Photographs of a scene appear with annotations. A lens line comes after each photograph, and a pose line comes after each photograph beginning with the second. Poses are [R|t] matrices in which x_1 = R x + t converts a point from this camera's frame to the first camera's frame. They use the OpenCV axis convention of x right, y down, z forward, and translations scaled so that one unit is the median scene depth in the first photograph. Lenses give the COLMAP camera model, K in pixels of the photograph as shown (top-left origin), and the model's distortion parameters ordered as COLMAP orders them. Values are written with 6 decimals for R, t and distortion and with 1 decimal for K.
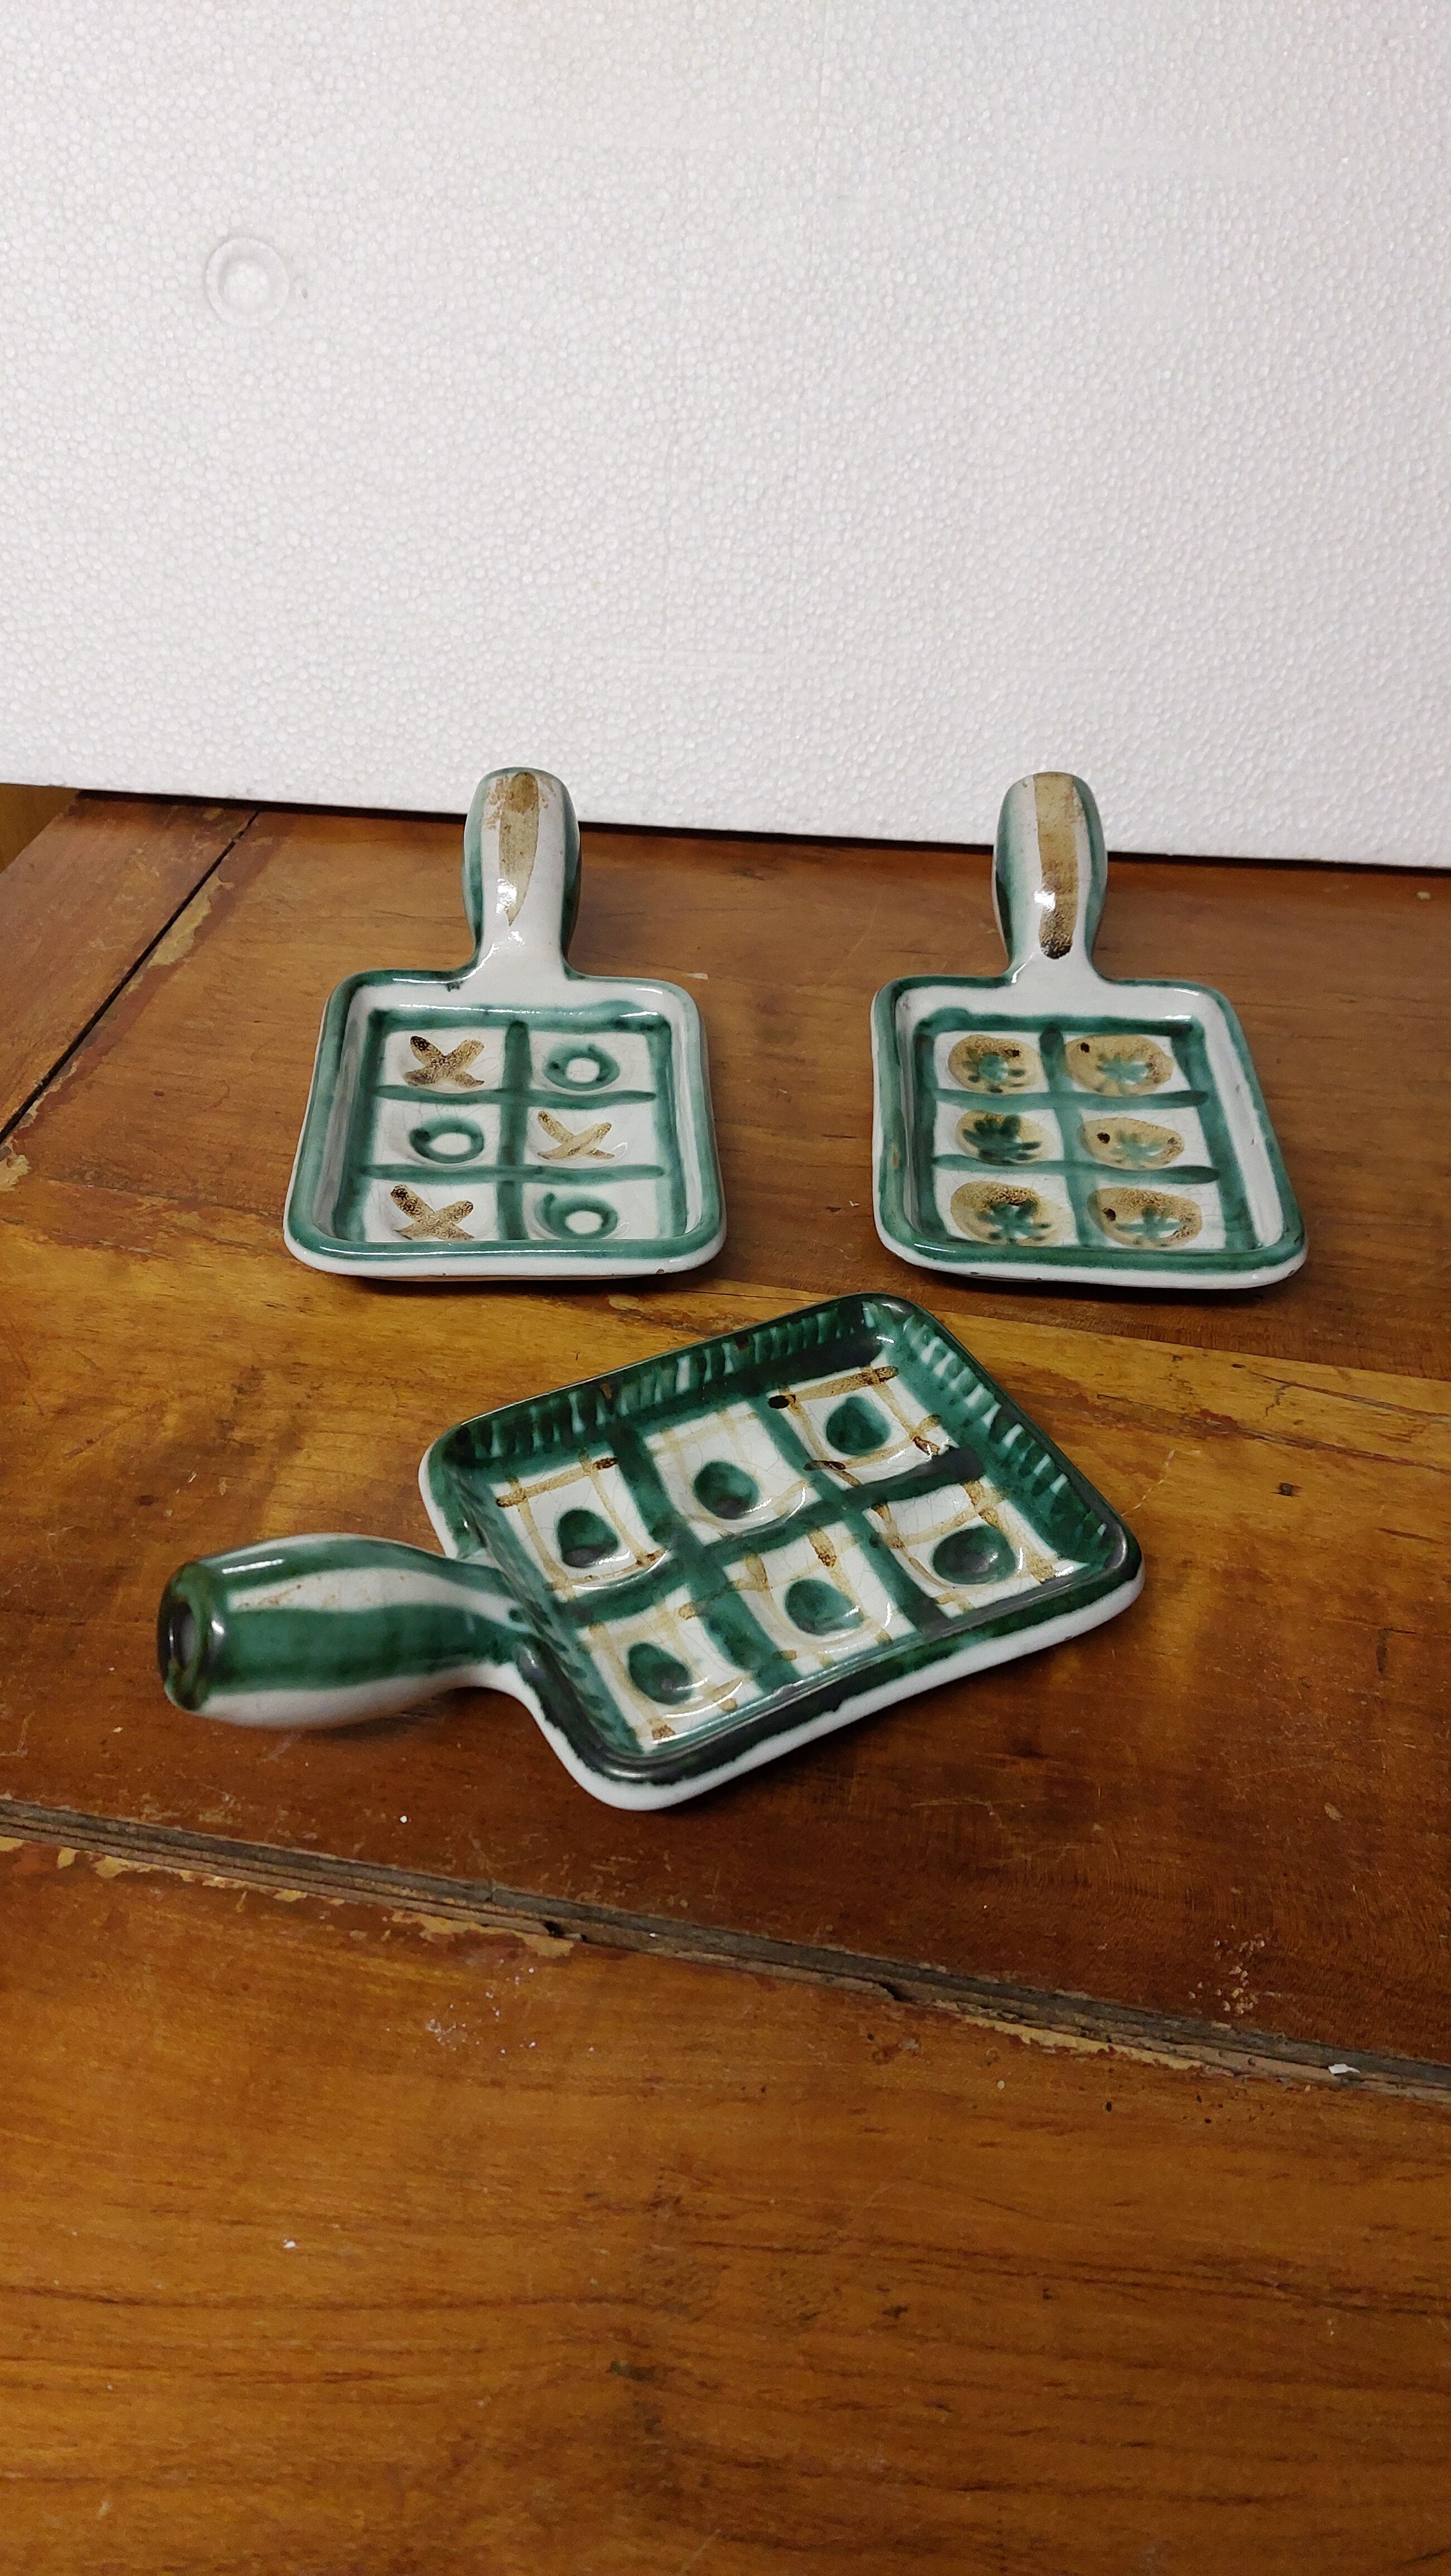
lens RADIAL K [[1890.2, 0, 748.0], [0, 1890.2, 1281.4], [0, 0, 1]] dist [0.124106, -0.176247]
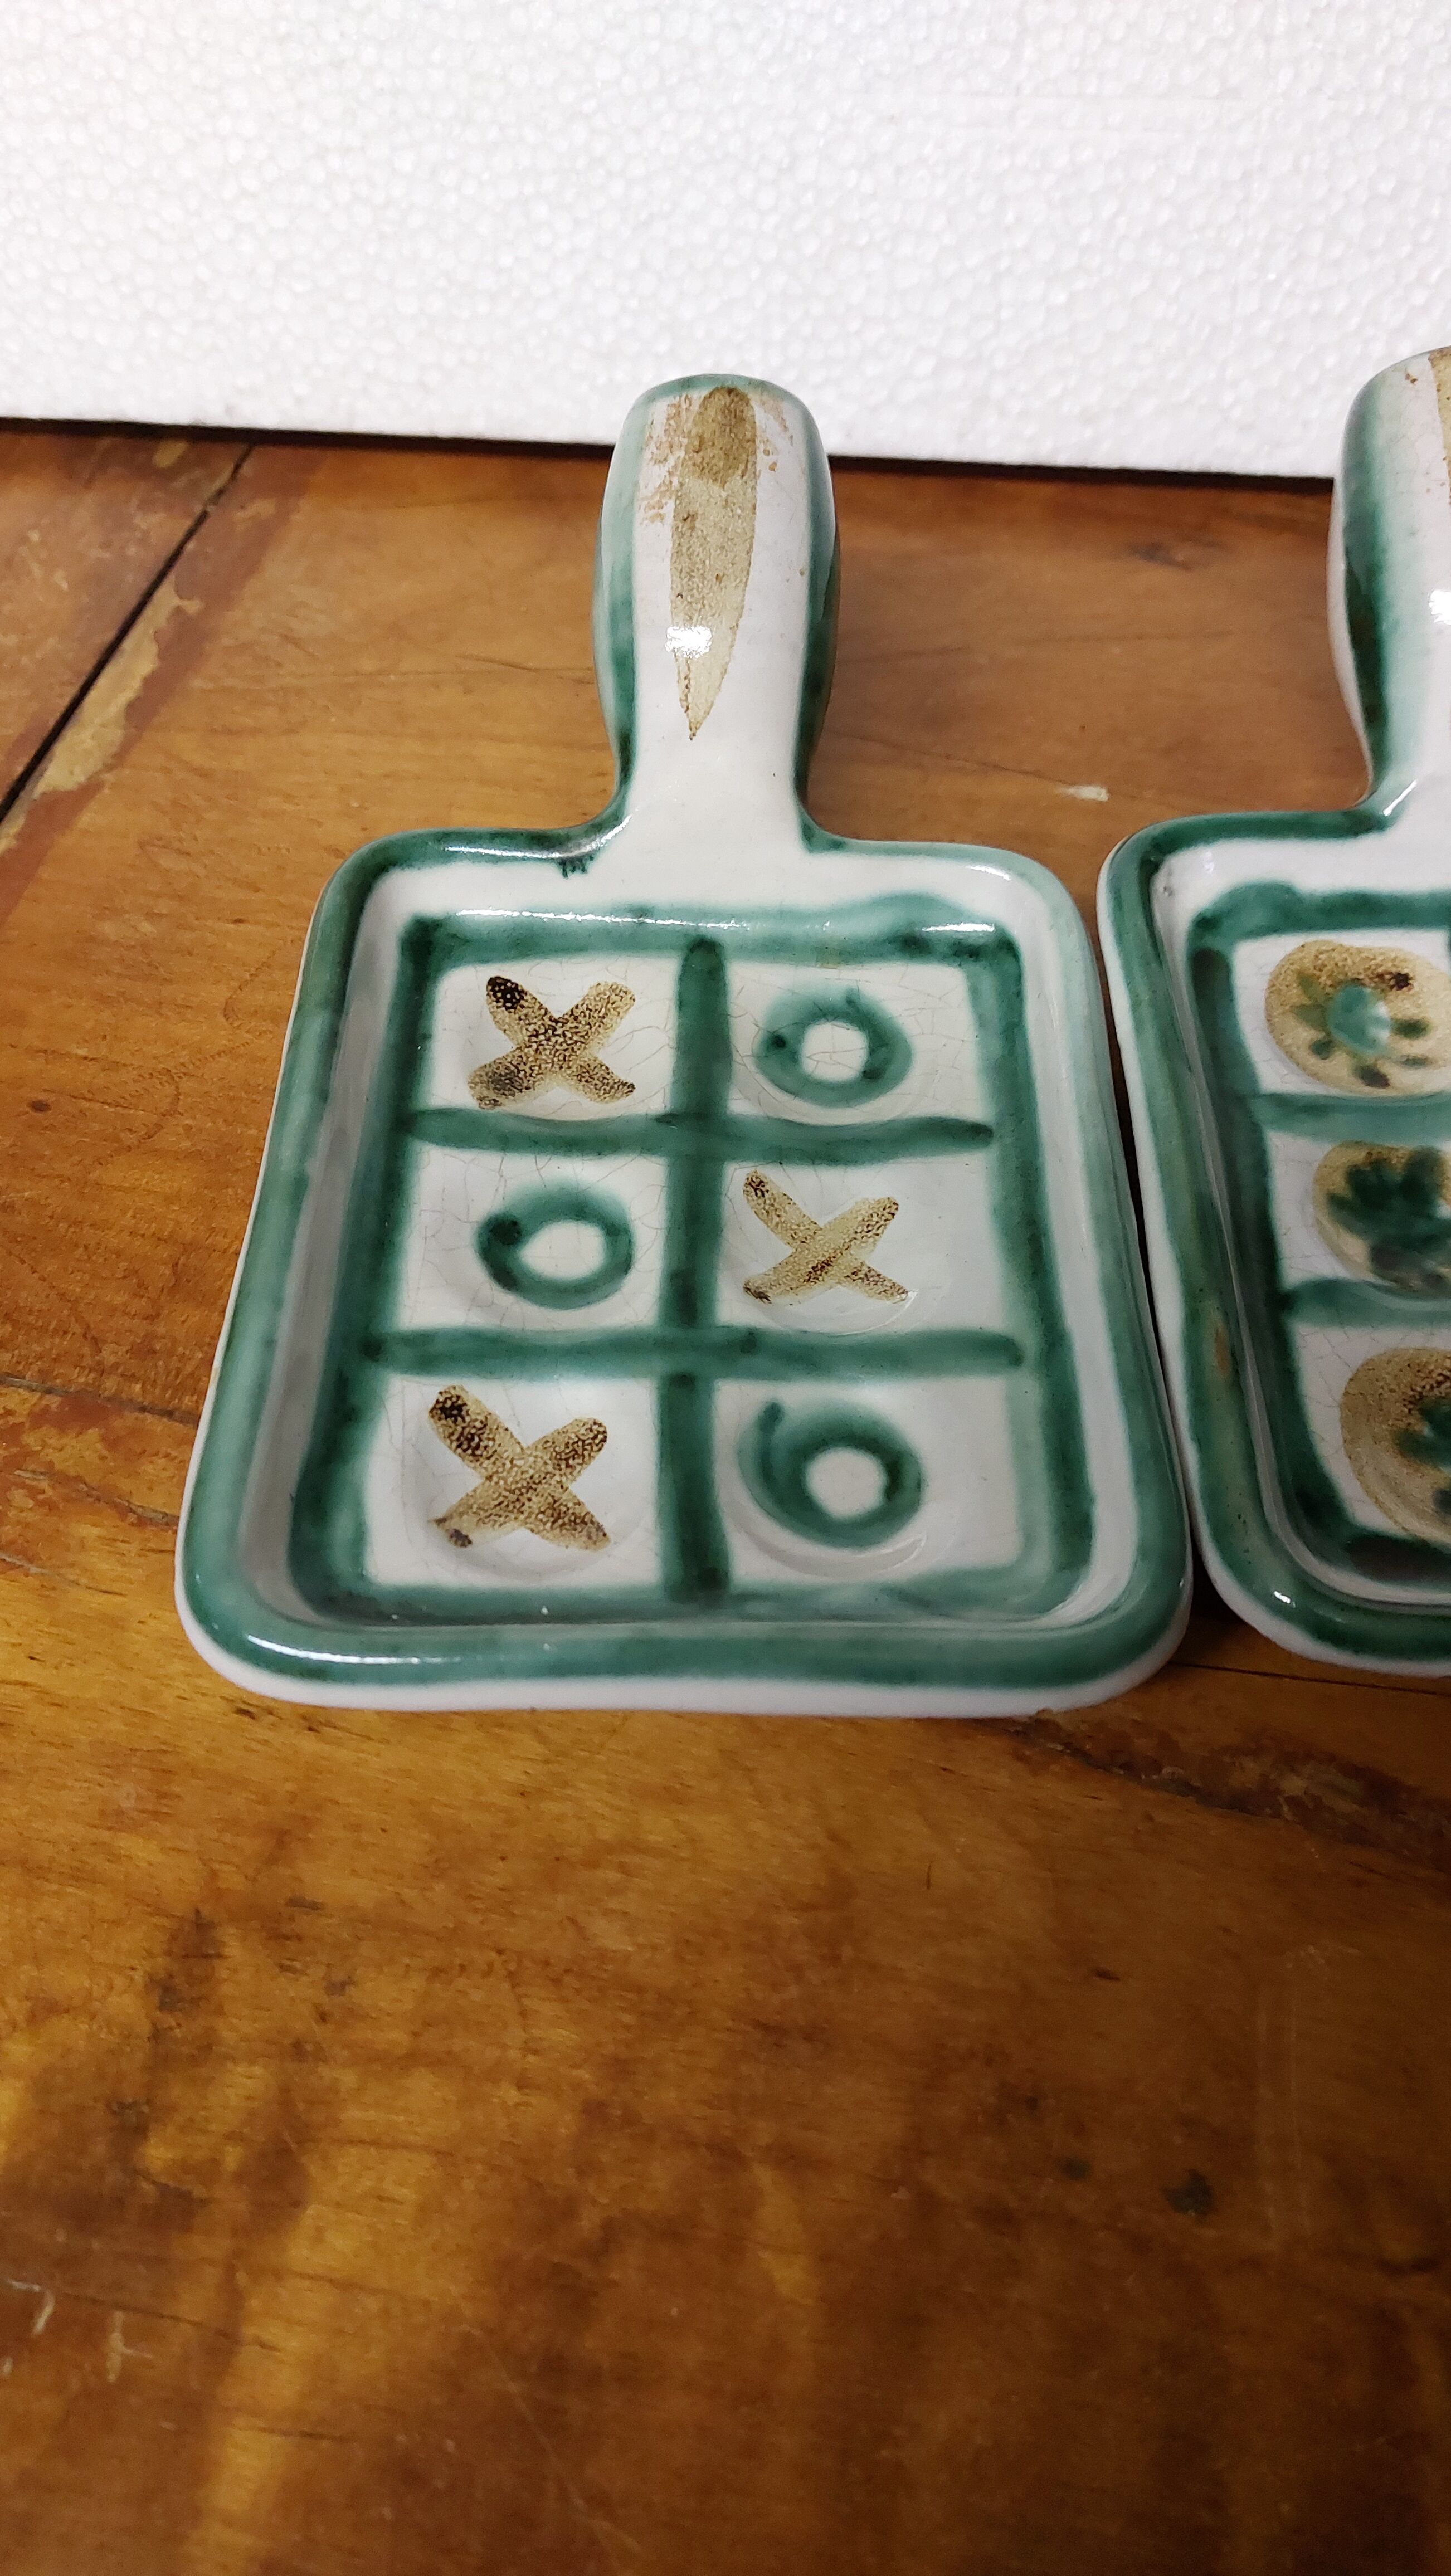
lens RADIAL K [[1869.9, 0, 738.7], [0, 1869.9, 1244.7], [0, 0, 1]] dist [-0.003186, -0.001538]
pose [[0.997584, 0.014140, -0.068021, -0.079369], [0.001136, 0.975618, 0.219470, -0.144231], [0.069466, -0.219017, 0.973245, 0.453158]]
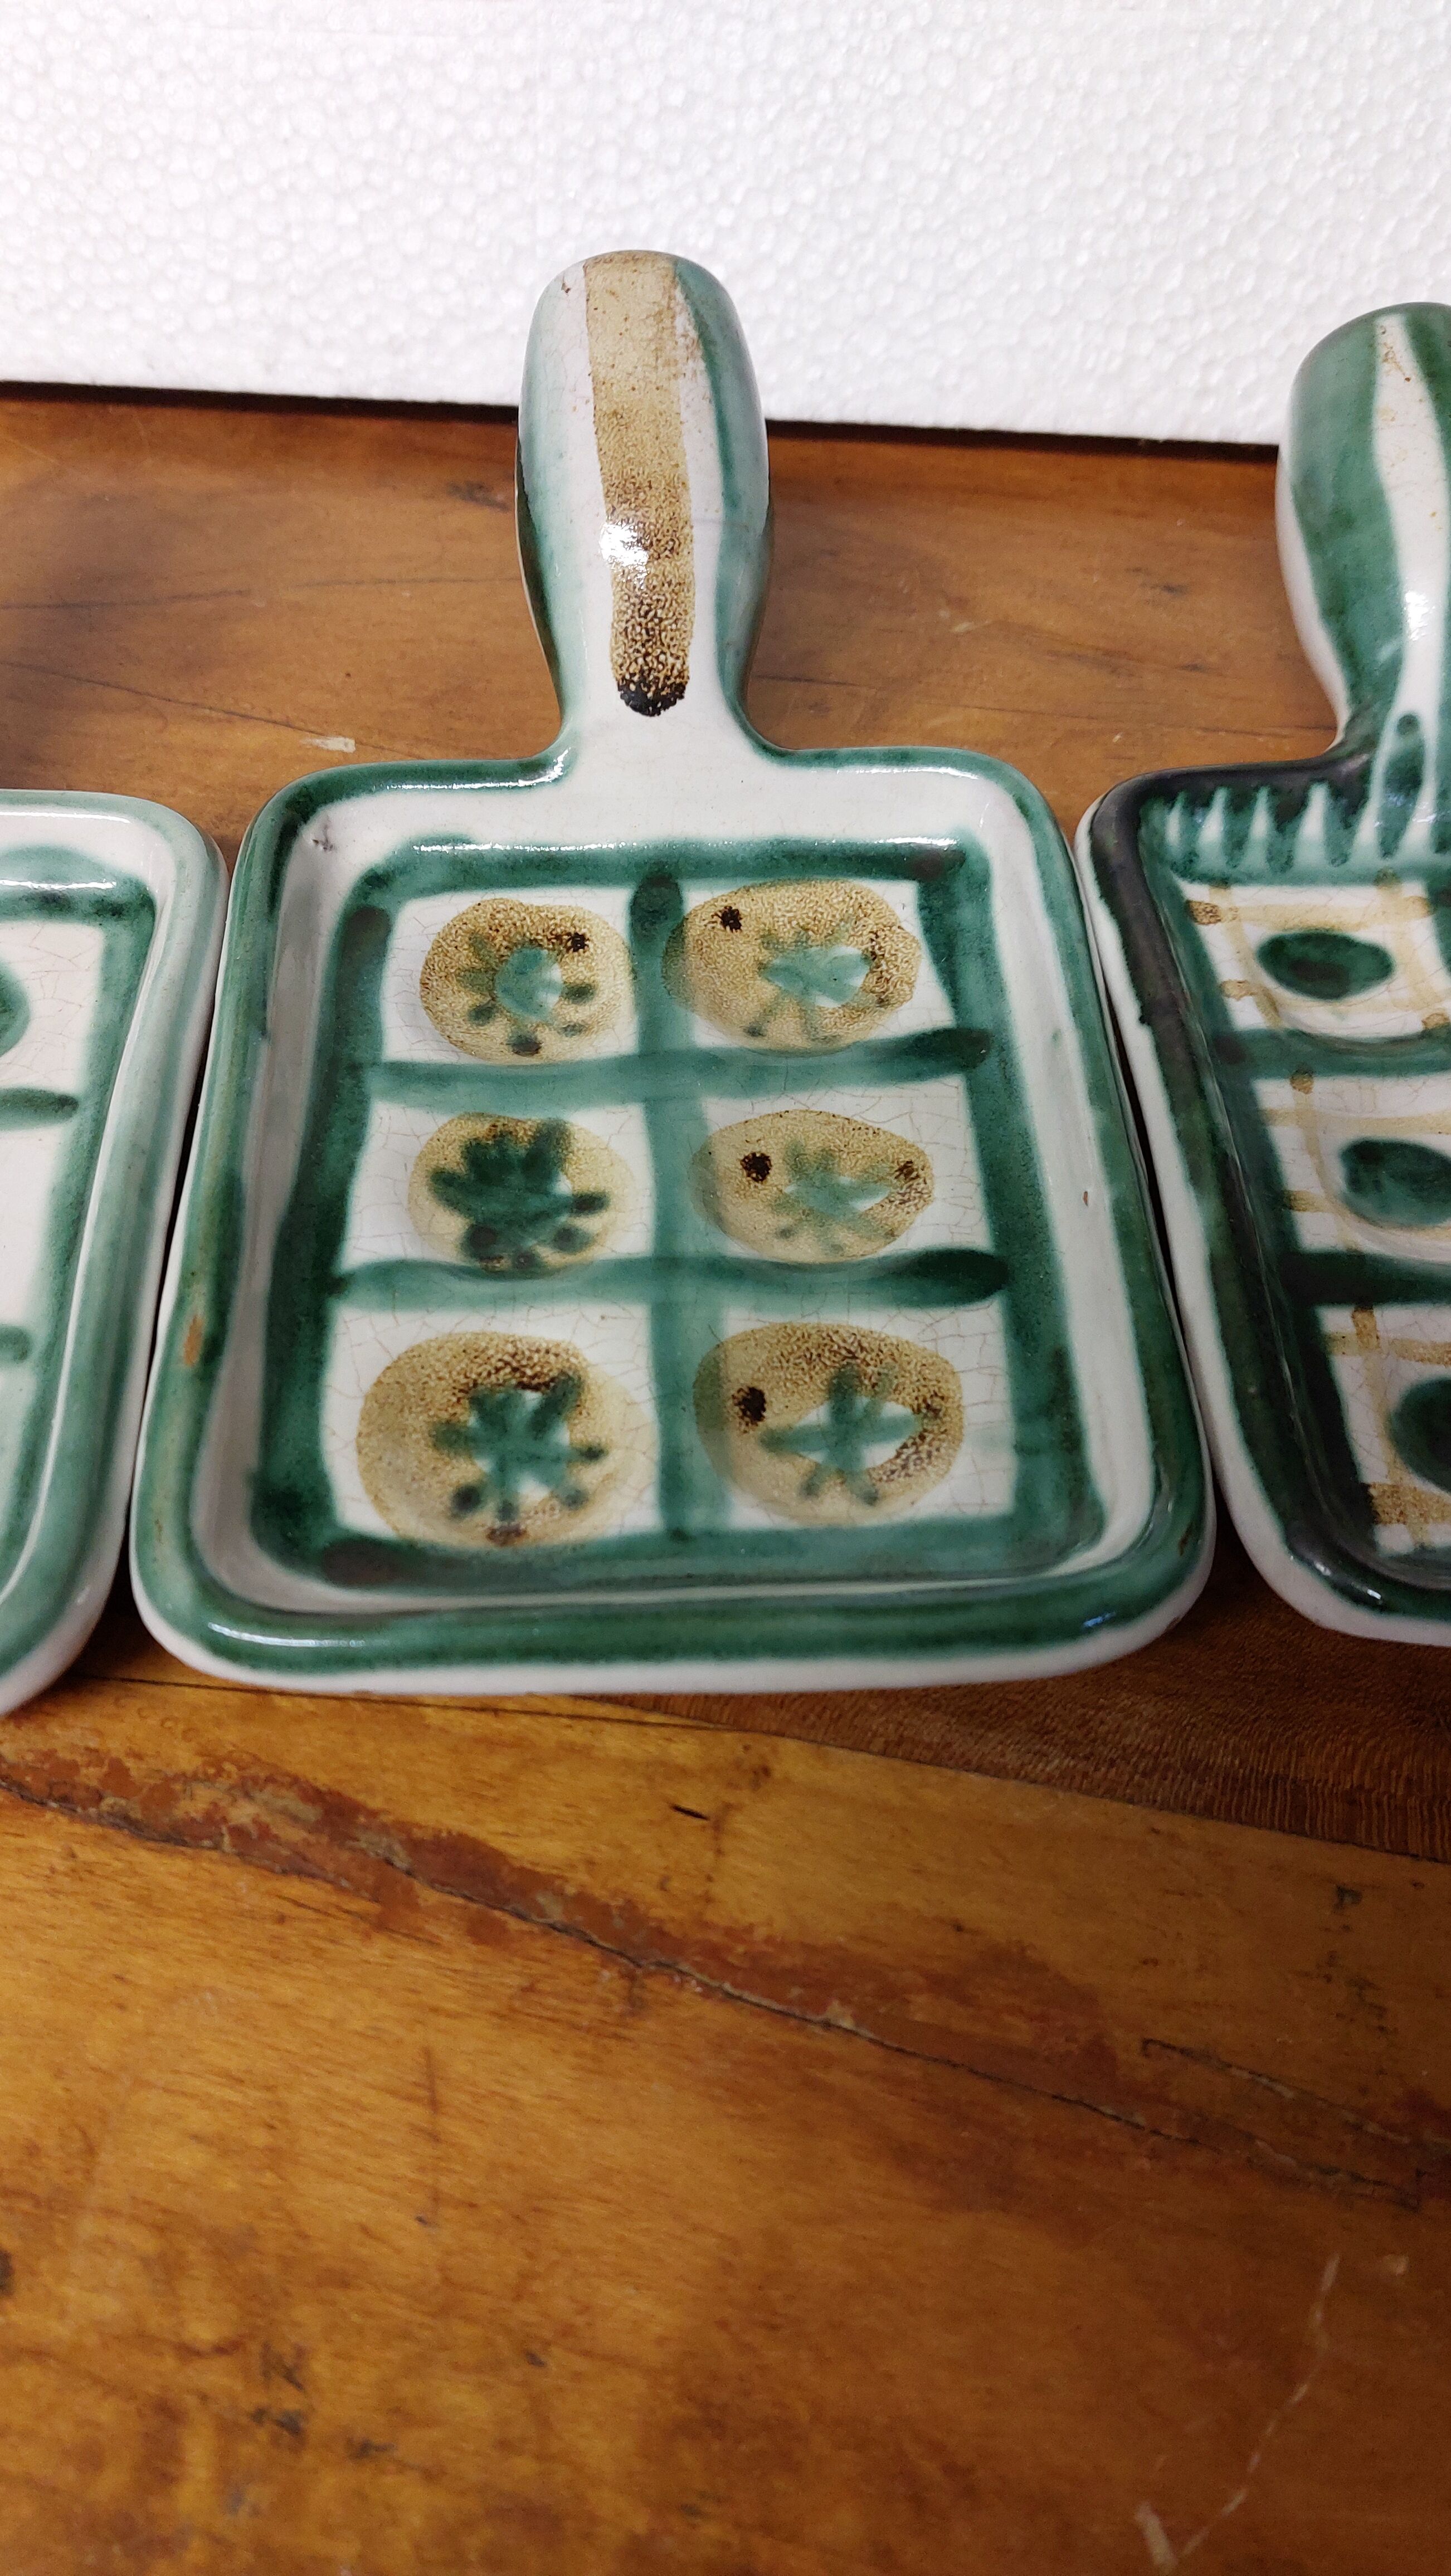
lens RADIAL K [[1882.5, 0, 721.4], [0, 1882.5, 1252.8], [0, 0, 1]] dist [0.008832, -0.006803]
pose [[0.999436, 0.003427, -0.033415, 0.081505], [0.004273, 0.973732, 0.227657, -0.136080], [0.033317, -0.227672, 0.973168, 0.485930]]
